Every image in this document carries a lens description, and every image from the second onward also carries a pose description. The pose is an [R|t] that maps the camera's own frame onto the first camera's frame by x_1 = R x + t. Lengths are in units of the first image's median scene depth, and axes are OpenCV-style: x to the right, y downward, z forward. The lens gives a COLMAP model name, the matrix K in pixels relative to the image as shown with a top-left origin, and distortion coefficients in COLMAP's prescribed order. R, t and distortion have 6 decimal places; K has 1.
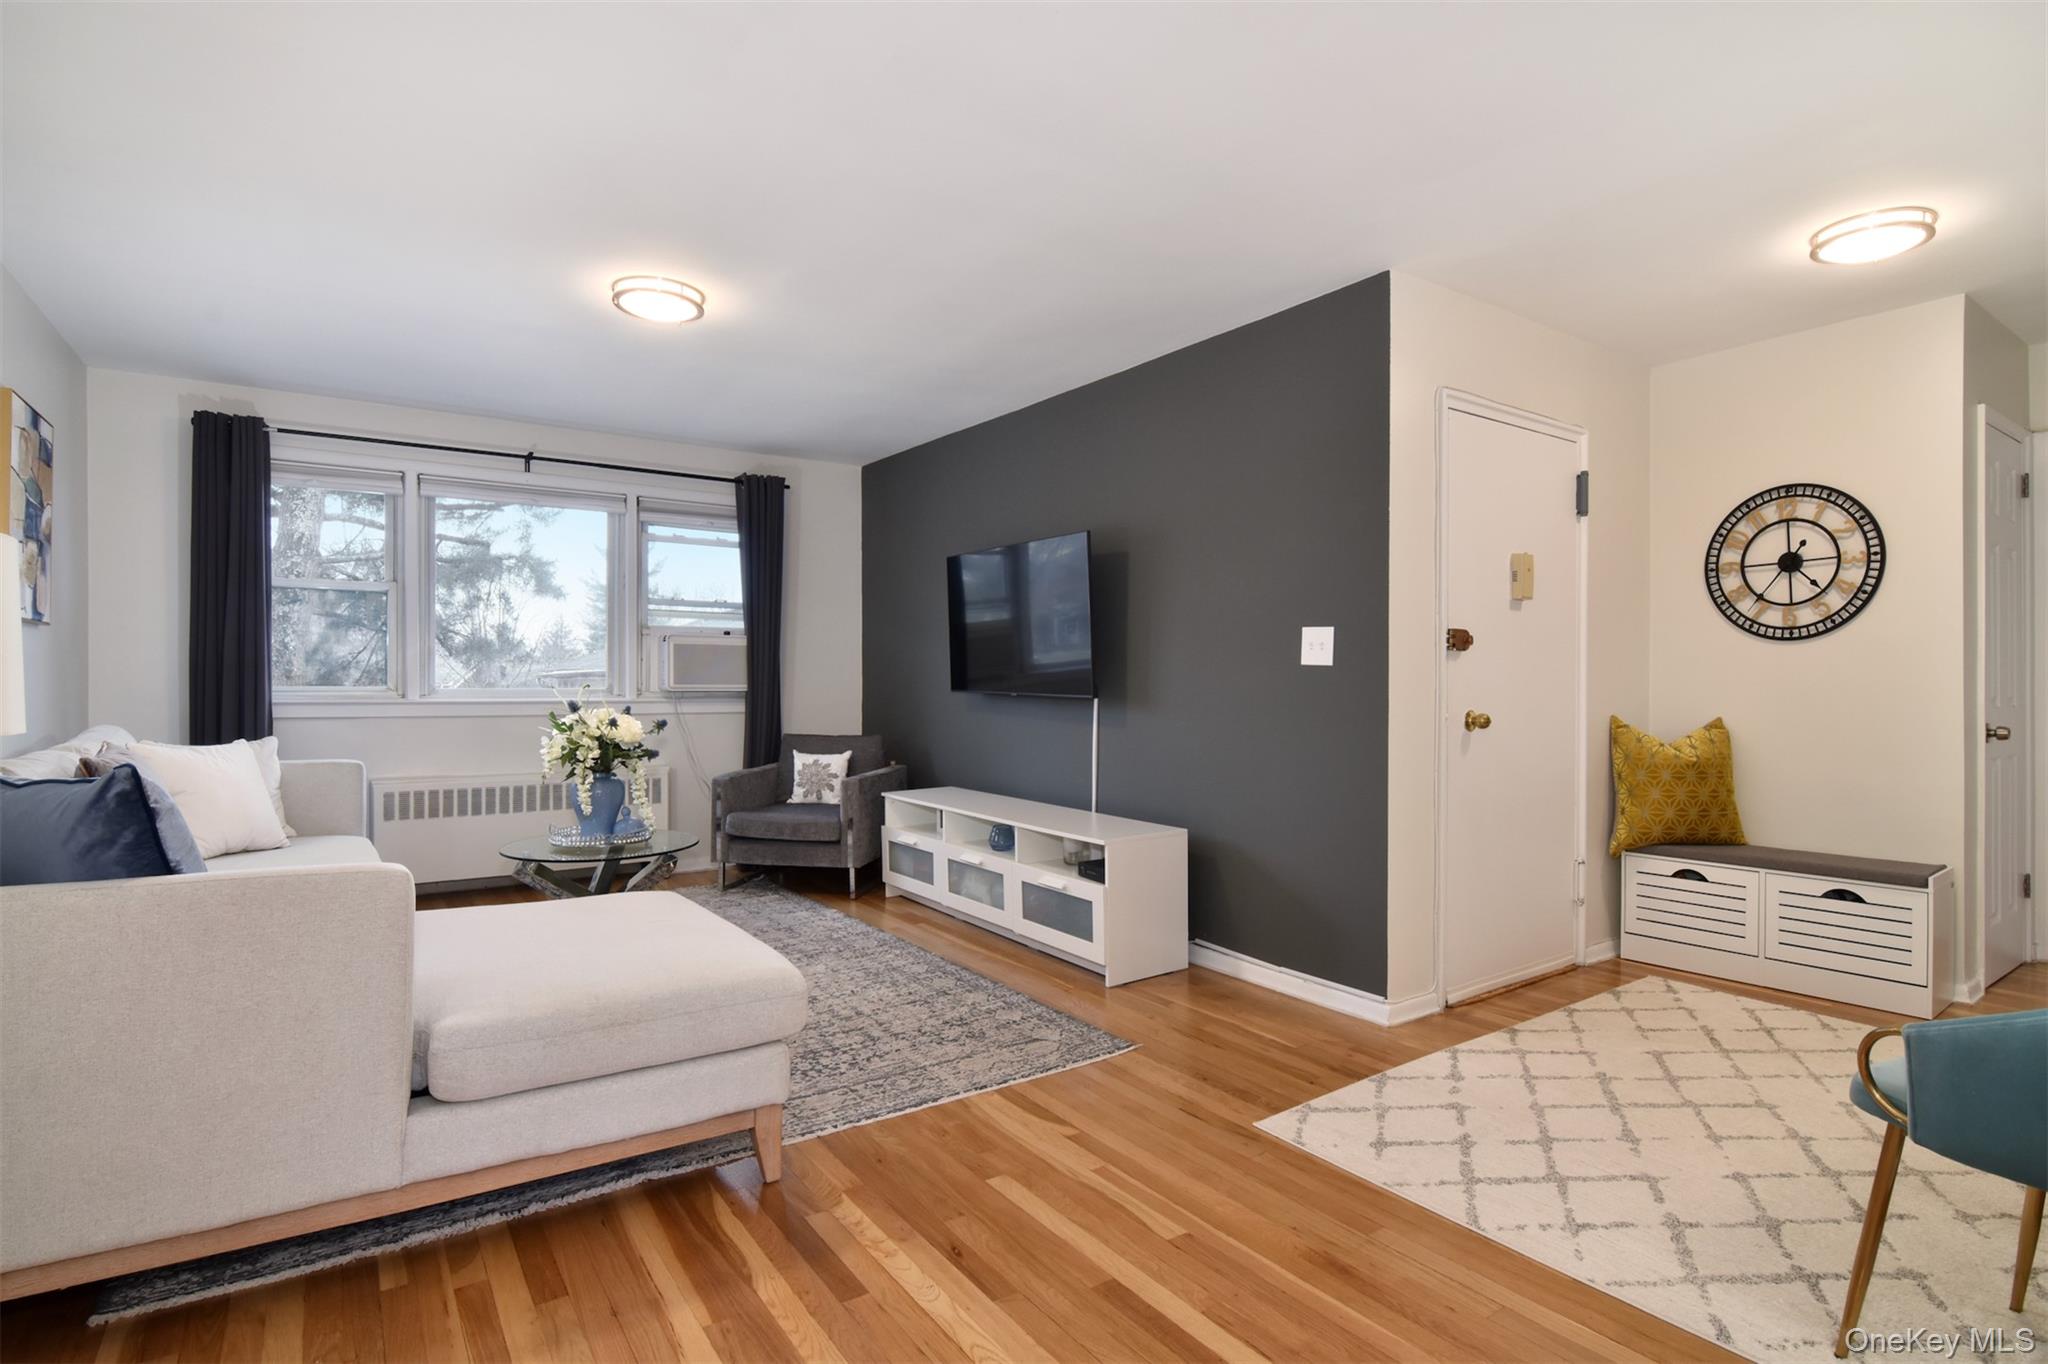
lens RADIAL K [[1016.2, 0, 968.2], [0, 1016.2, 729.6], [0, 0, 1]] dist [0.002846, -0.016796]
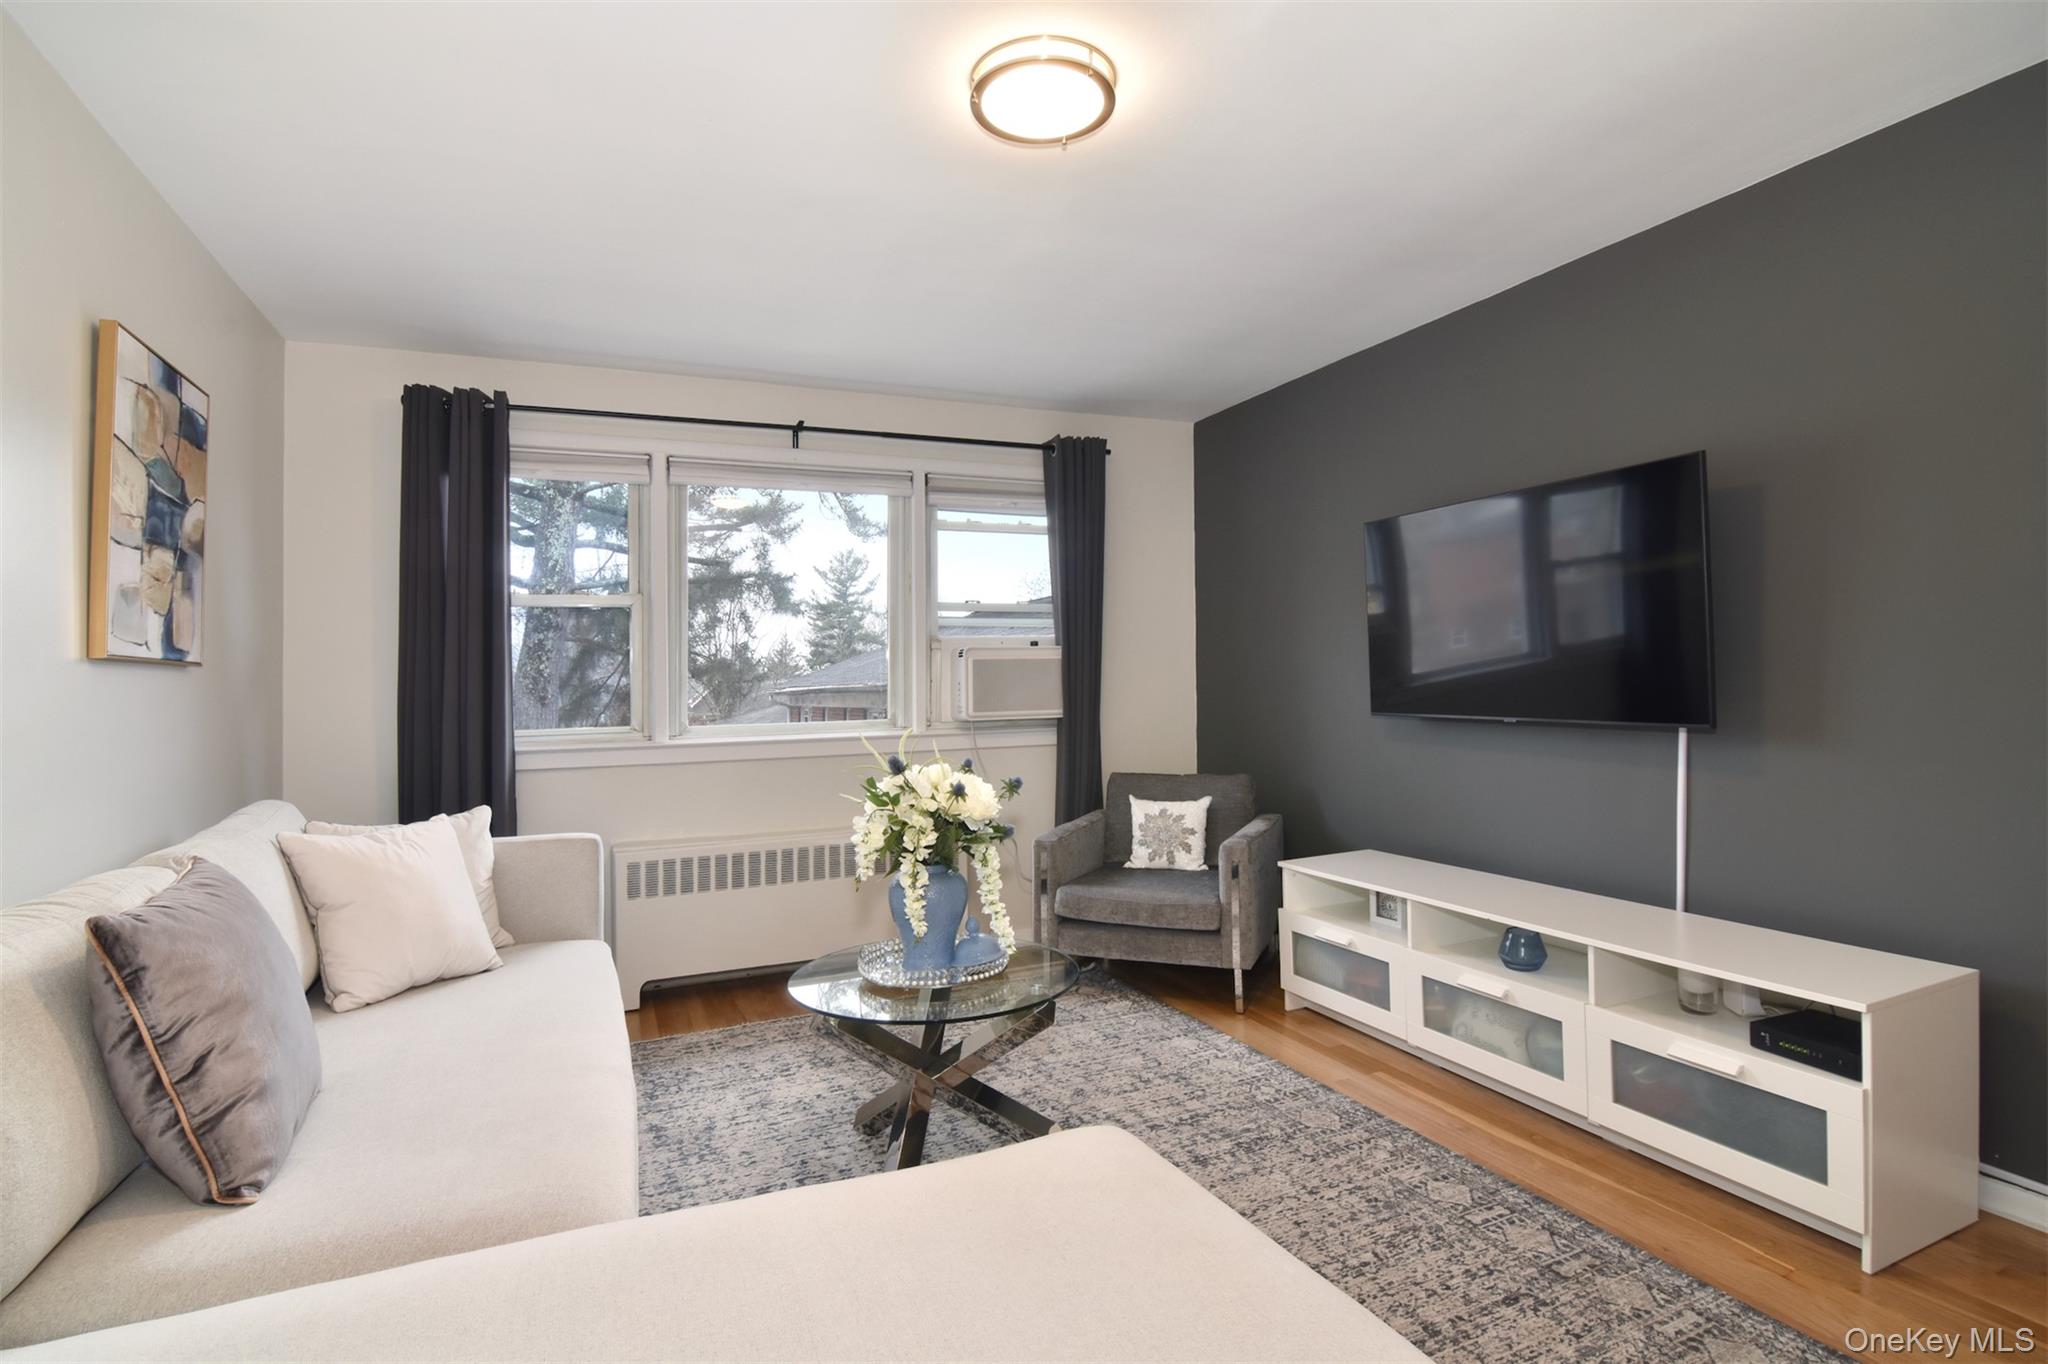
lens RADIAL K [[989.7, 0, 976.2], [0, 989.7, 688.5], [0, 0, 1]] dist [-0.013621, -0.000201]
pose [[0.982089, -0.027828, -0.186351, -0.164973], [0.019276, 0.998683, -0.047544, -0.029958], [0.187429, 0.043101, 0.981332, 0.294657]]
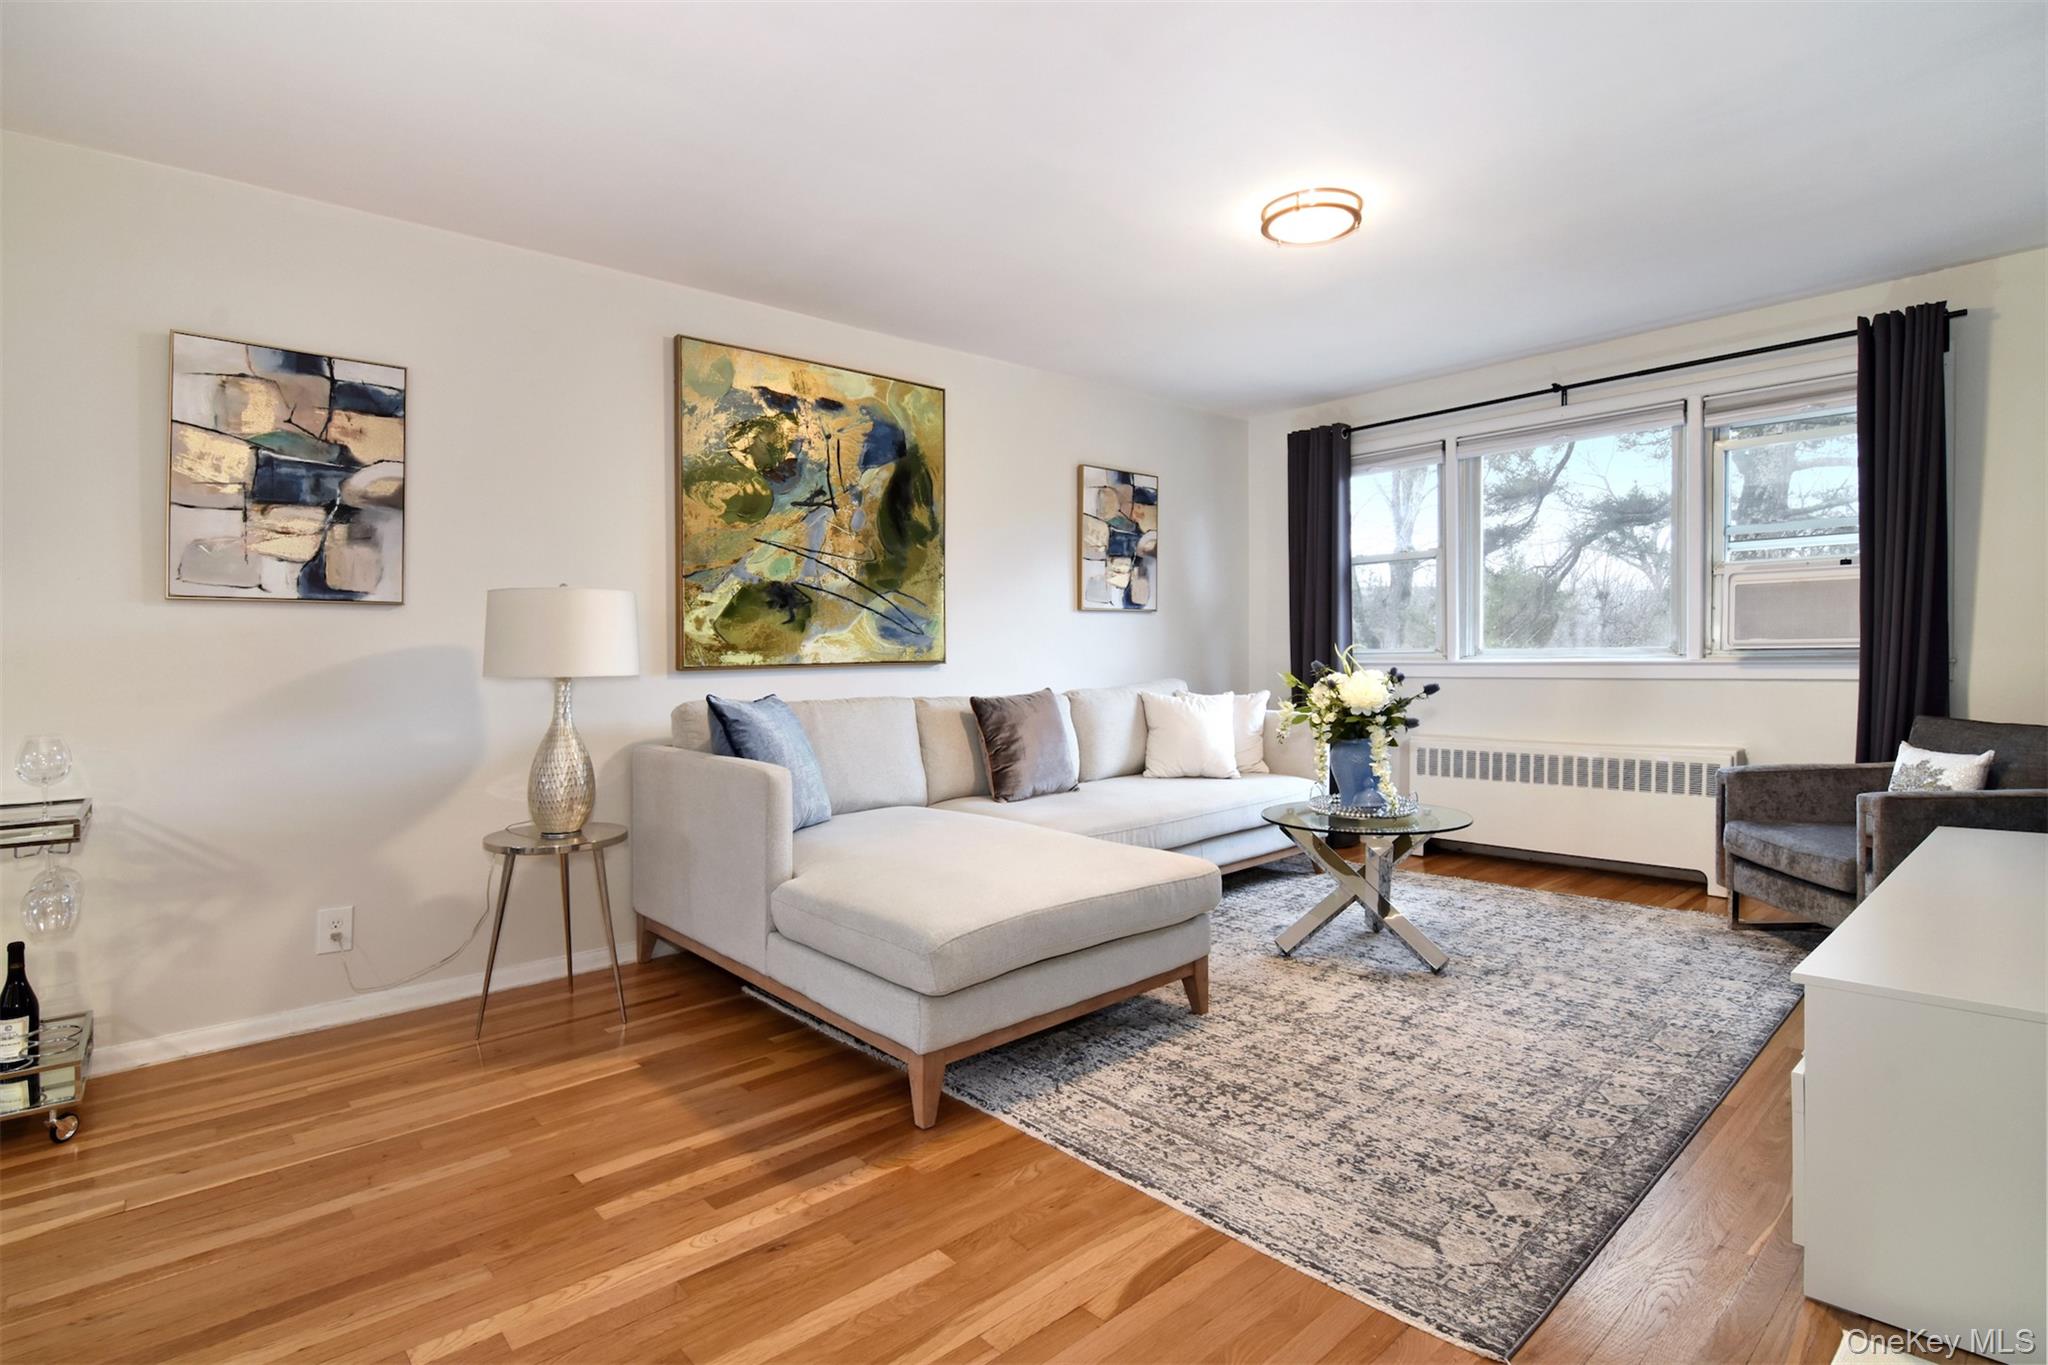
lens RADIAL K [[988.5, 0, 1062.7], [0, 988.5, 686.3], [0, 0, 1]] dist [-0.003698, -0.000618]
pose [[0.179677, 0.026219, -0.983376, 0.373136], [-0.028975, 0.999352, 0.021351, -0.013327], [0.983299, 0.024657, 0.180321, 0.438377]]
